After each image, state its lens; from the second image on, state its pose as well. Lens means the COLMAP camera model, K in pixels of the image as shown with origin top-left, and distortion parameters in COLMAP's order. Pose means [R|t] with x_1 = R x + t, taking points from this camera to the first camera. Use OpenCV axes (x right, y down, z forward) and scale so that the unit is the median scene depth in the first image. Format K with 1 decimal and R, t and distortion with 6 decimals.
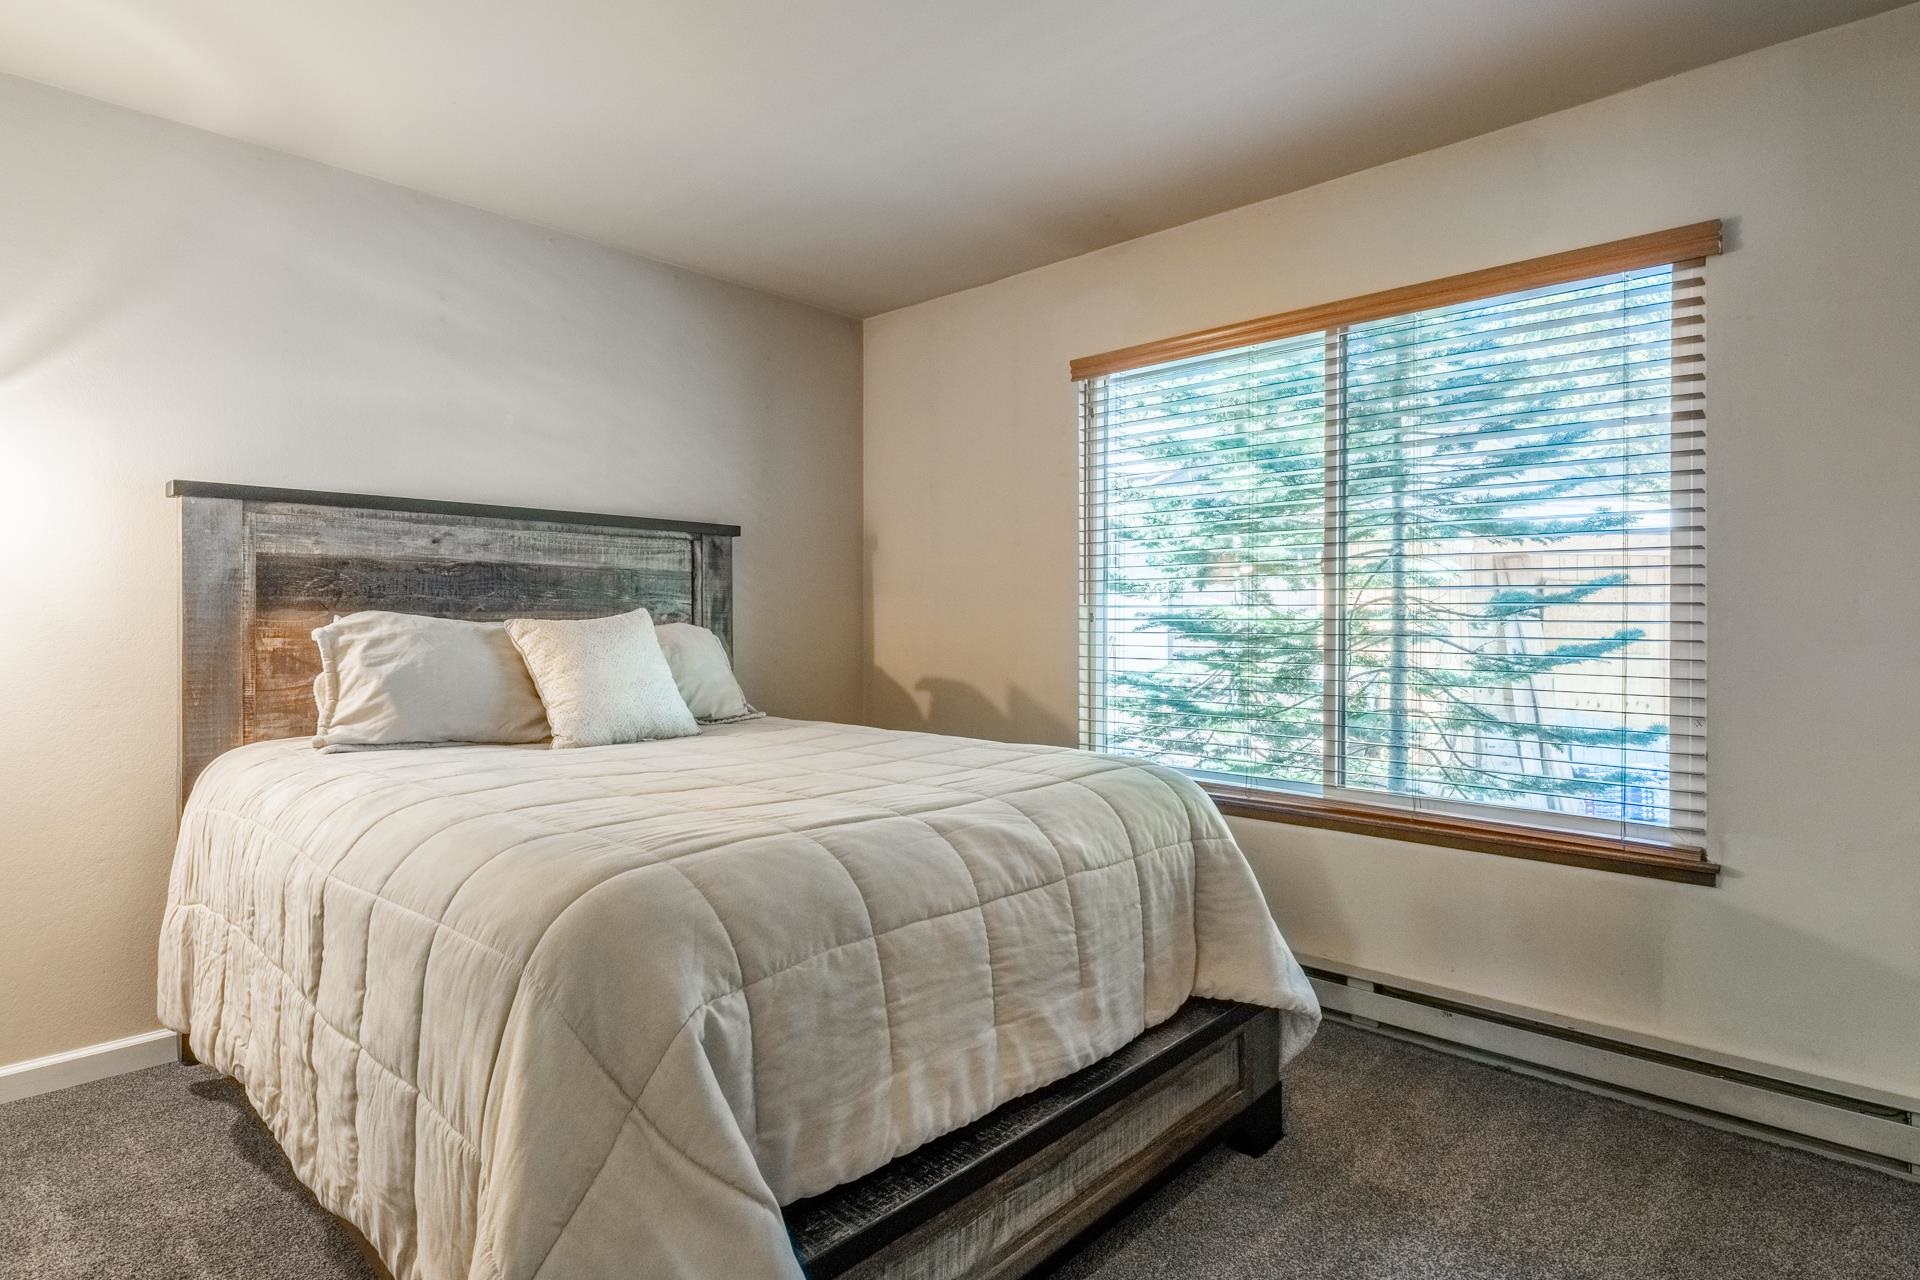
lens RADIAL K [[1018.7, 0, 938.9], [0, 1018.7, 598.0], [0, 0, 1]] dist [-0.000073, -0.003382]
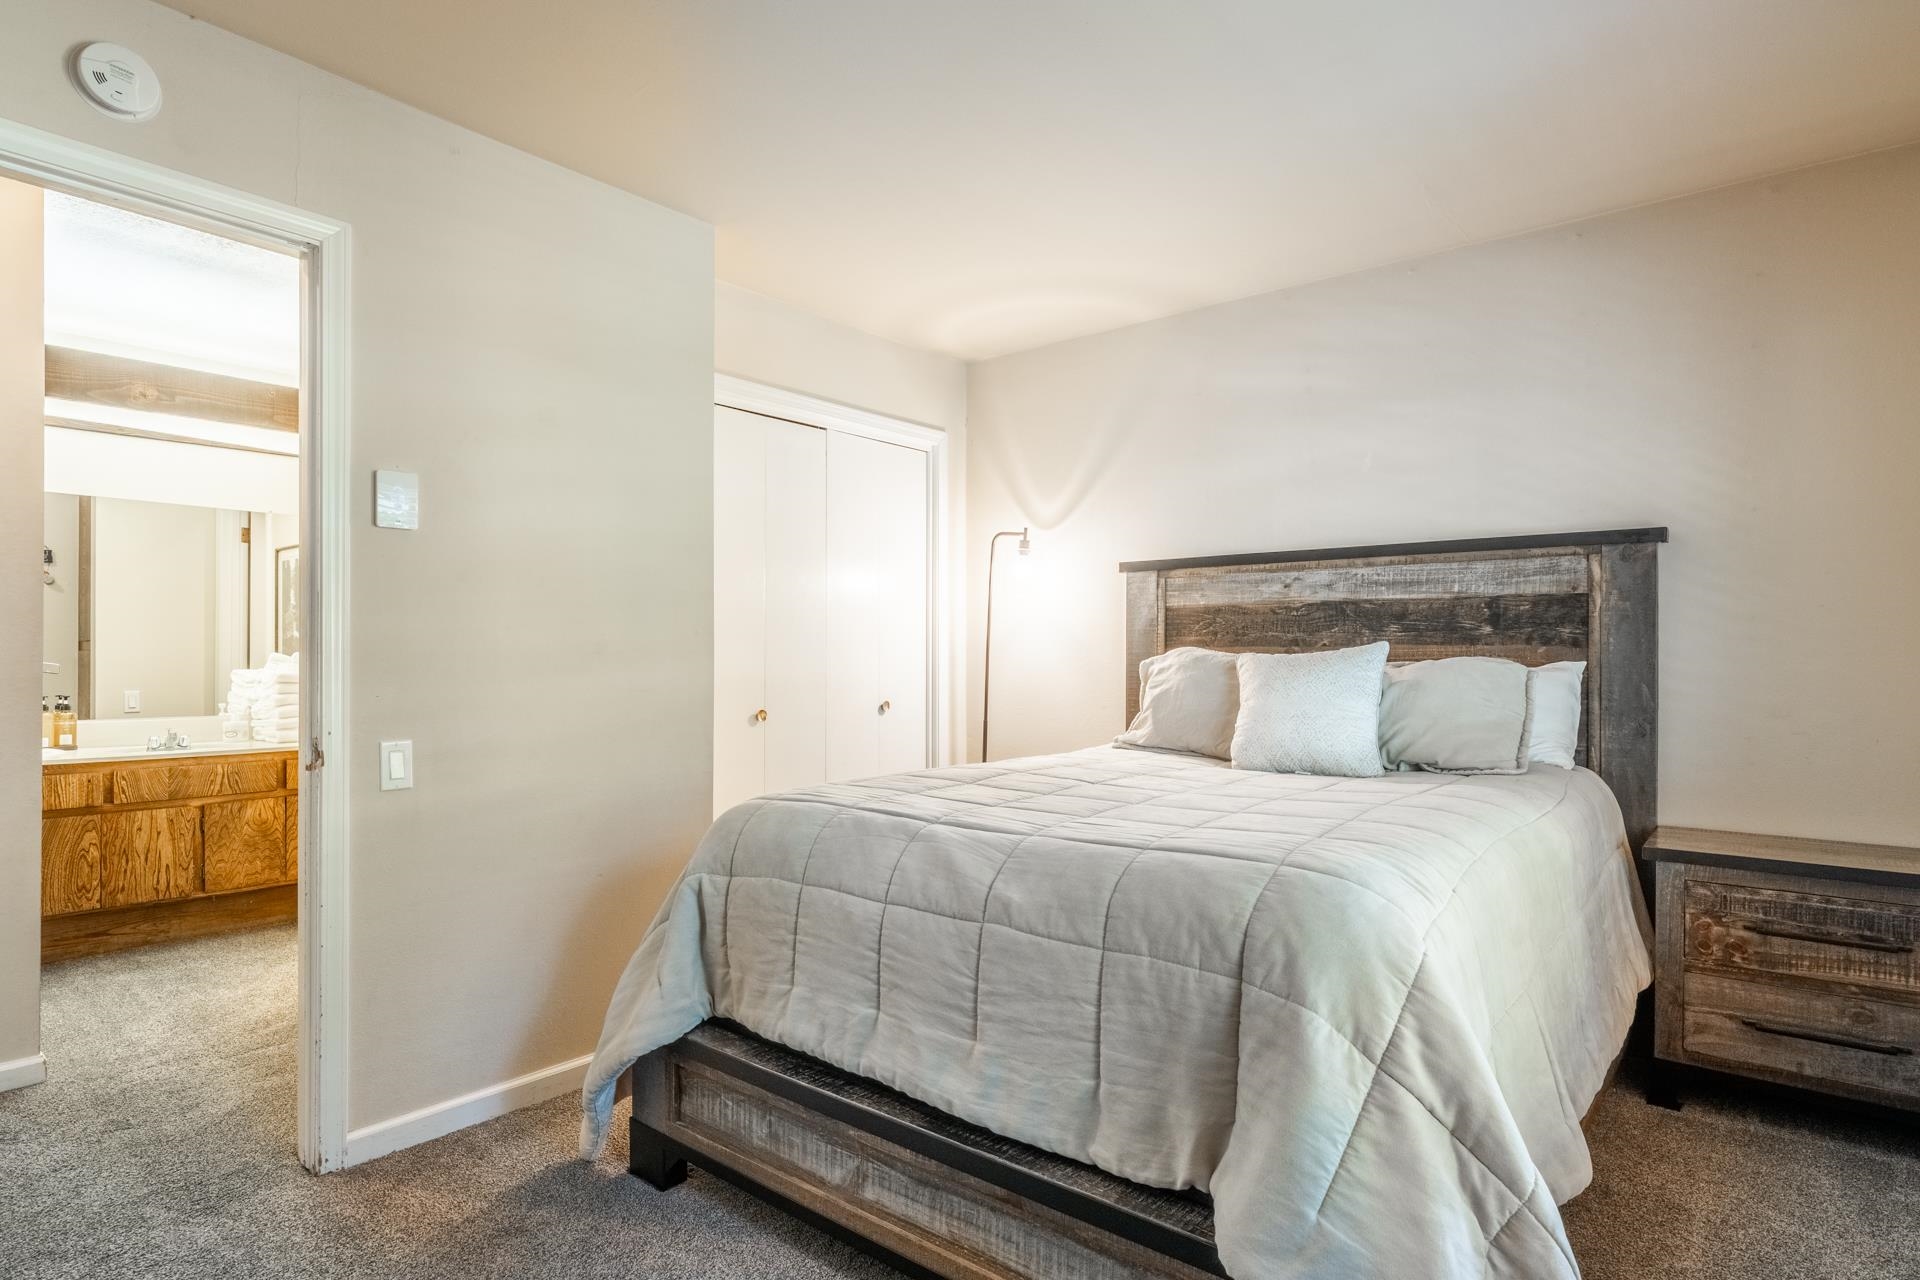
lens RADIAL K [[1018.7, 0, 952.2], [0, 1018.7, 639.6], [0, 0, 1]] dist [-0.000073, -0.003382]
pose [[0.070433, -0.015224, -0.997400, 0.650782], [0.023319, 0.999635, -0.013612, 0.012390], [0.997244, -0.022300, 0.070762, 0.547159]]
